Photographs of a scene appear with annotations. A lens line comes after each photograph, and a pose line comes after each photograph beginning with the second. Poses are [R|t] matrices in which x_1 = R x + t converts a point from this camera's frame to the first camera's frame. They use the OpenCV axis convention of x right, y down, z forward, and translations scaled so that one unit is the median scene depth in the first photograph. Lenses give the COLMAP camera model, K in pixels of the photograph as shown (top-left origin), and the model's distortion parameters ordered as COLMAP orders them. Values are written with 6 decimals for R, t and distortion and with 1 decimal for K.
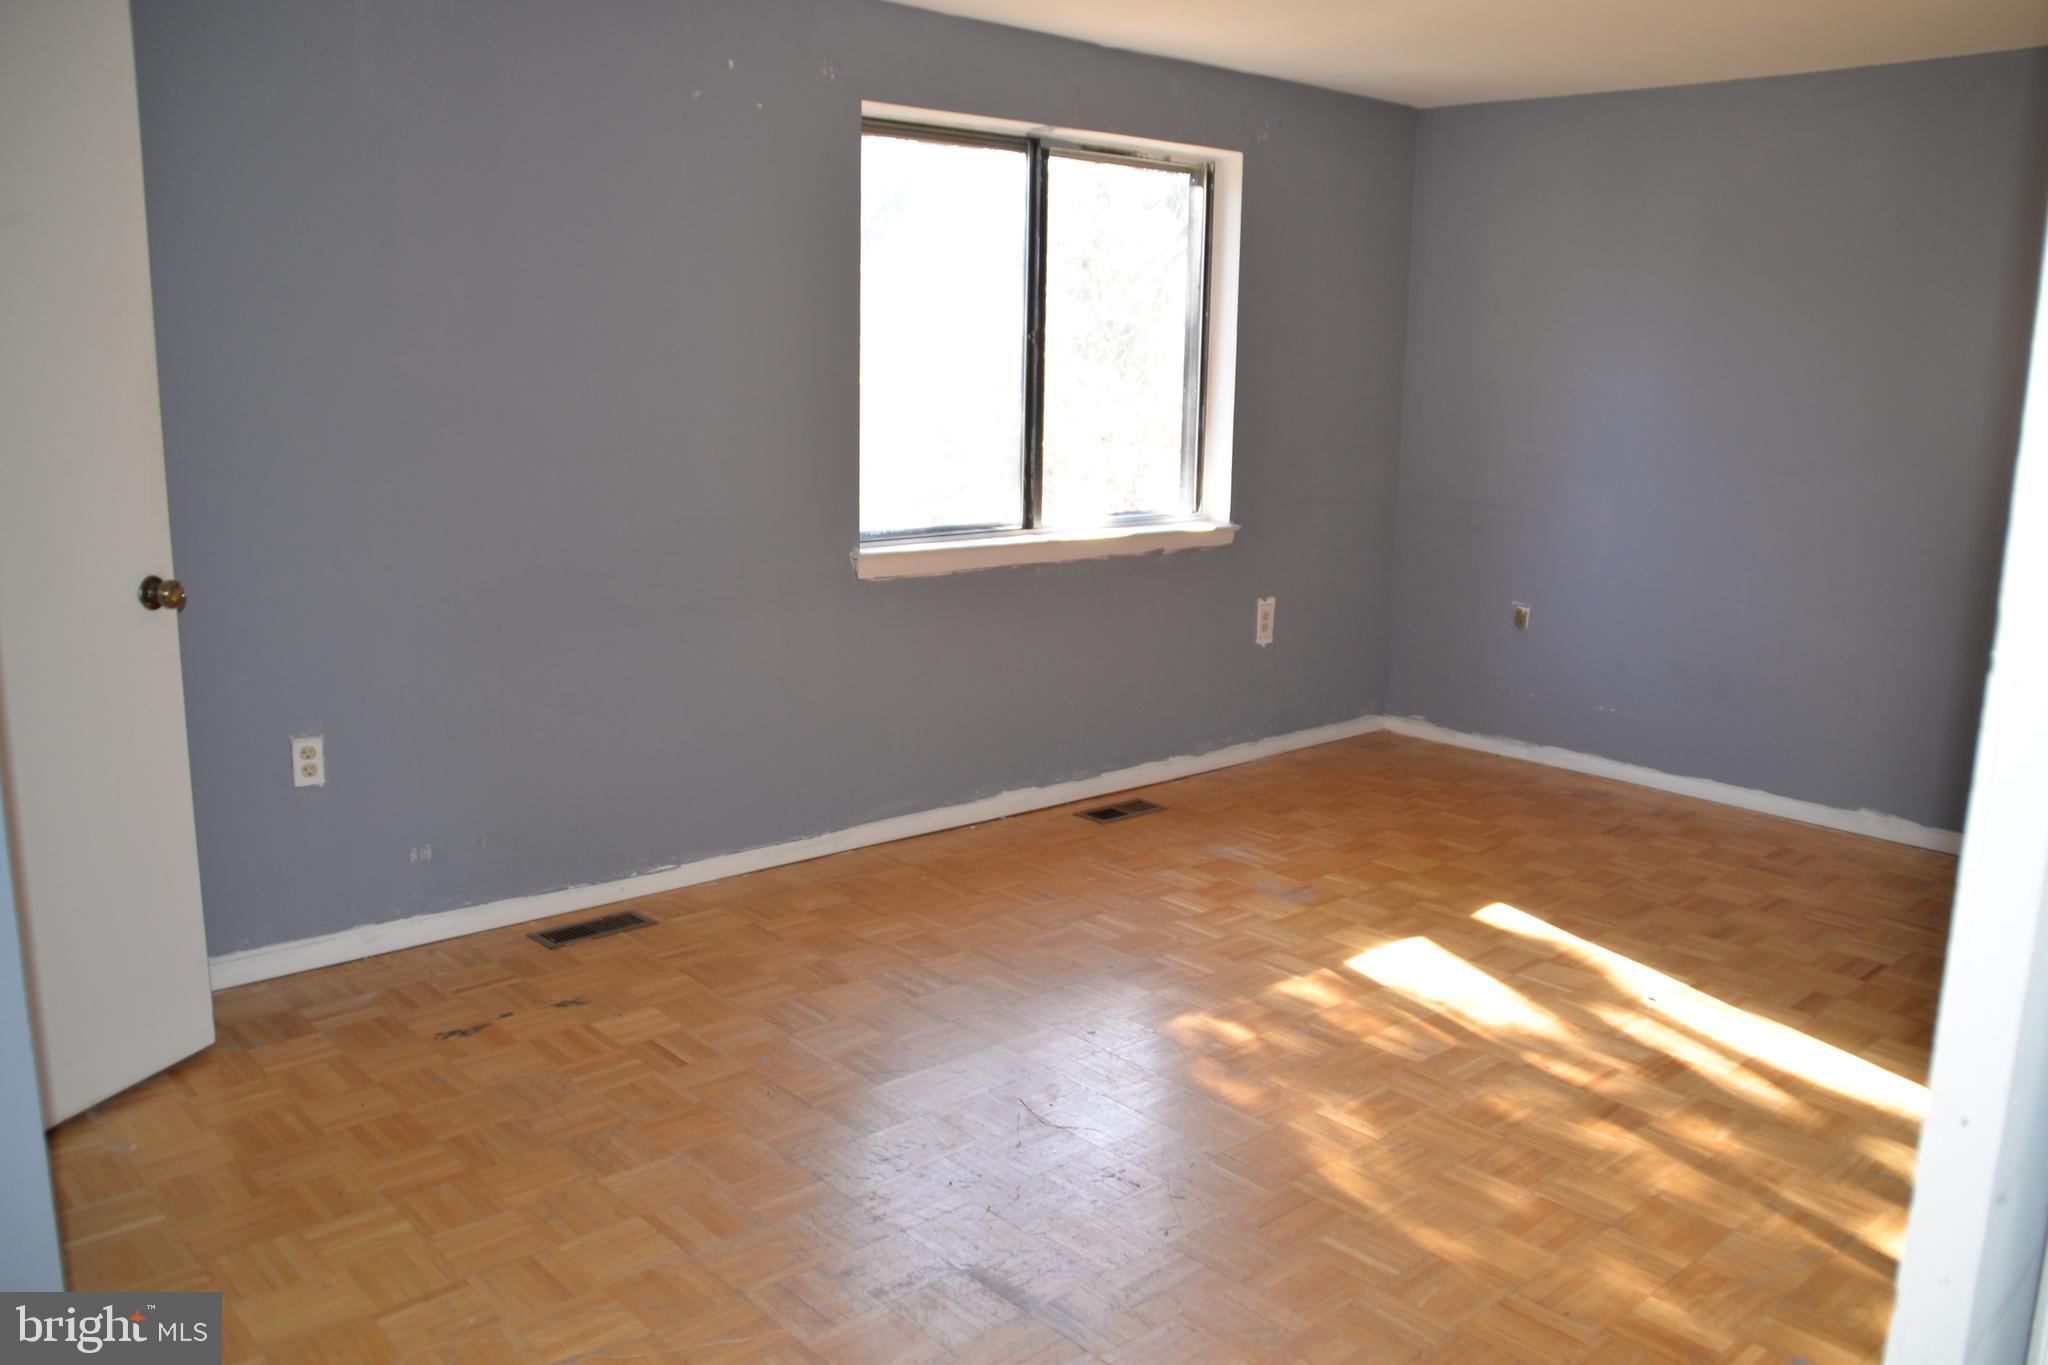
lens RADIAL K [[1614.4, 0, 1033.2], [0, 1614.4, 700.6], [0, 0, 1]] dist [-0.166498, 0.118777]
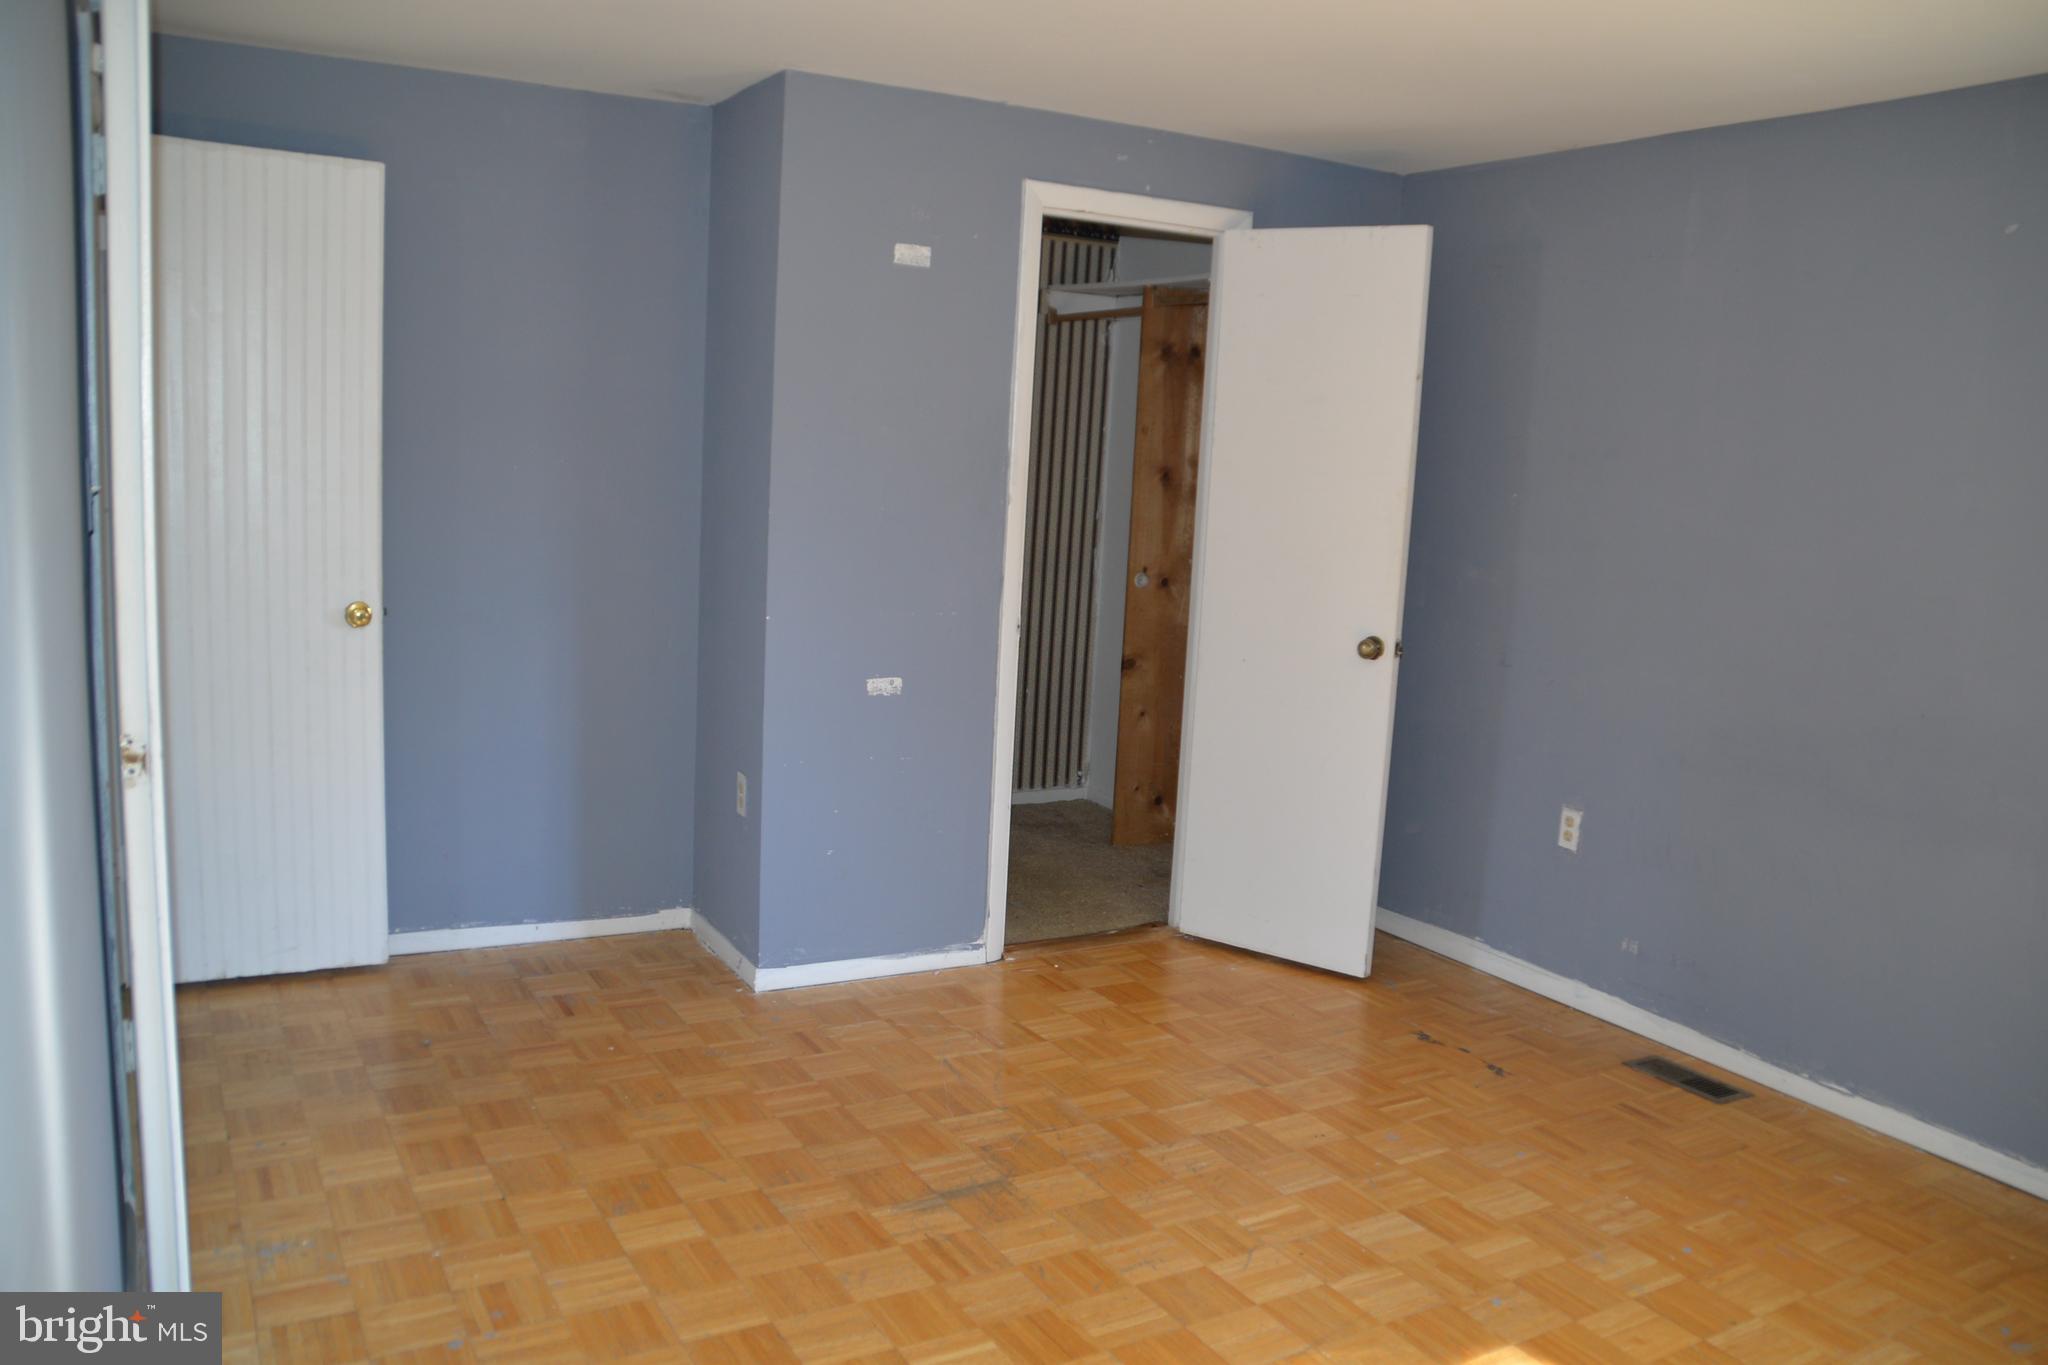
lens RADIAL K [[1614.4, 0, 1033.2], [0, 1614.4, 700.6], [0, 0, 1]] dist [-0.166498, 0.118777]
pose [[-0.199006, 0.129623, -0.971388, 0.763388], [-0.253662, 0.950620, 0.178819, -0.161782], [0.946600, 0.281990, -0.156299, 0.724459]]
